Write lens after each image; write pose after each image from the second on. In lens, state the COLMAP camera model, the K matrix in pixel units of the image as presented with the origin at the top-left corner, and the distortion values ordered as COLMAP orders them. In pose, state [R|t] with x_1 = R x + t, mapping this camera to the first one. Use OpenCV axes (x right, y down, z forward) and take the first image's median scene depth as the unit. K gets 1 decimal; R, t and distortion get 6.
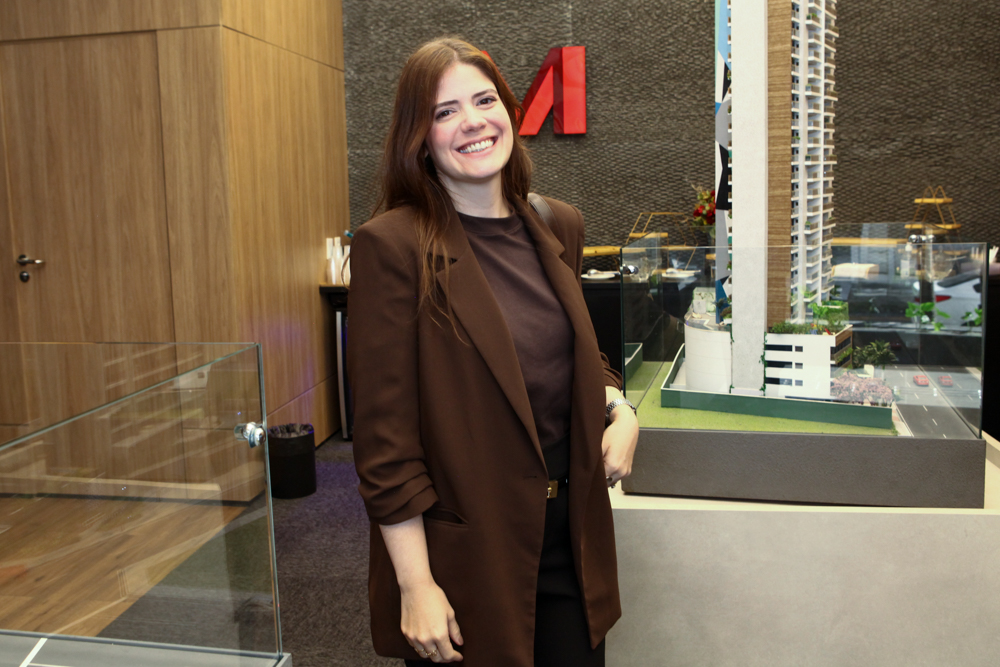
lens RADIAL K [[908.3, 0, 515.4], [0, 908.3, 276.5], [0, 0, 1]] dist [-0.045417, 0.000000]
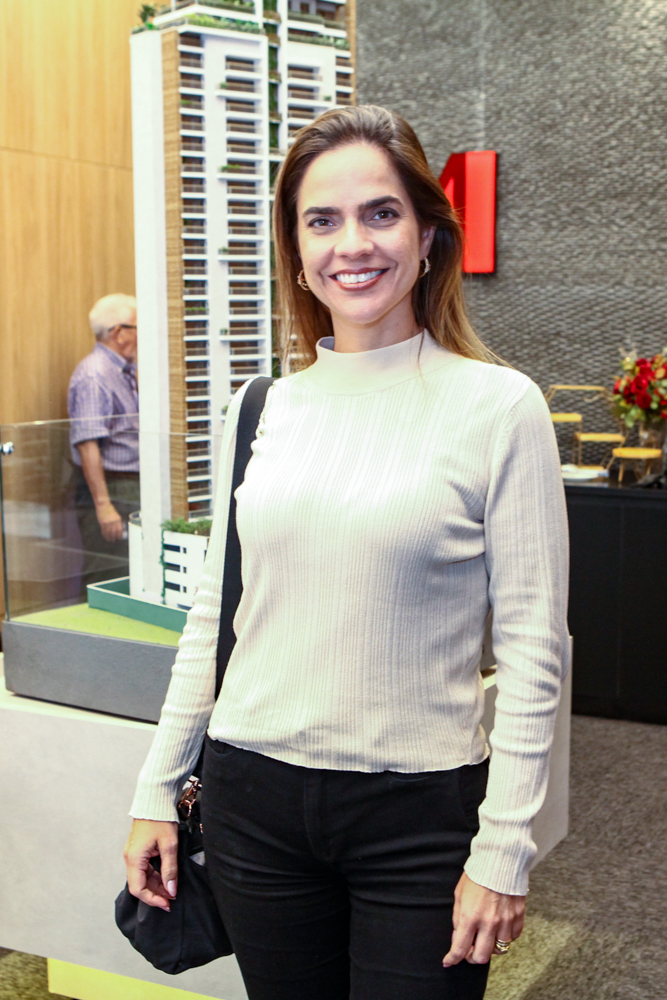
lens RADIAL K [[1352.3, 0, 336.1], [0, 1352.3, 491.0], [0, 0, 1]] dist [-0.028039, 0.000000]
pose [[0.959566, 0.065872, -0.273669, 0.266968], [-0.059978, 0.997753, 0.029859, -0.008454], [0.275021, -0.012237, 0.961360, -0.072573]]
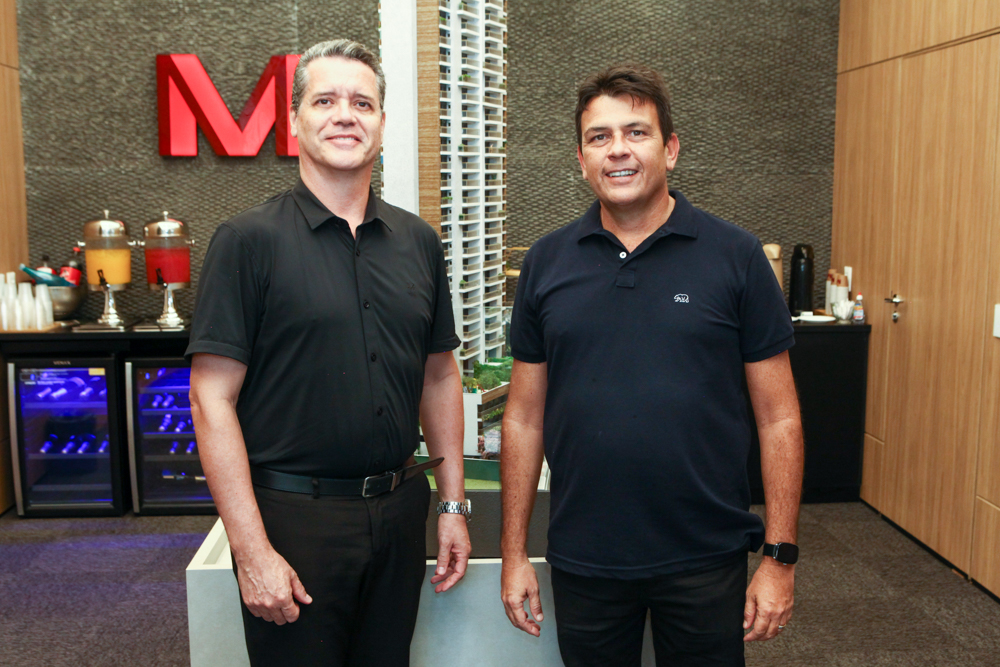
lens RADIAL K [[1104.3, 0, 506.5], [0, 1104.3, 336.7], [0, 0, 1]] dist [-0.023938, 0.000000]
pose [[0.978334, -0.001366, 0.207027, 0.039750], [-0.003133, 0.999766, 0.021406, -0.008450], [-0.207008, -0.021591, 0.978101, -0.074002]]
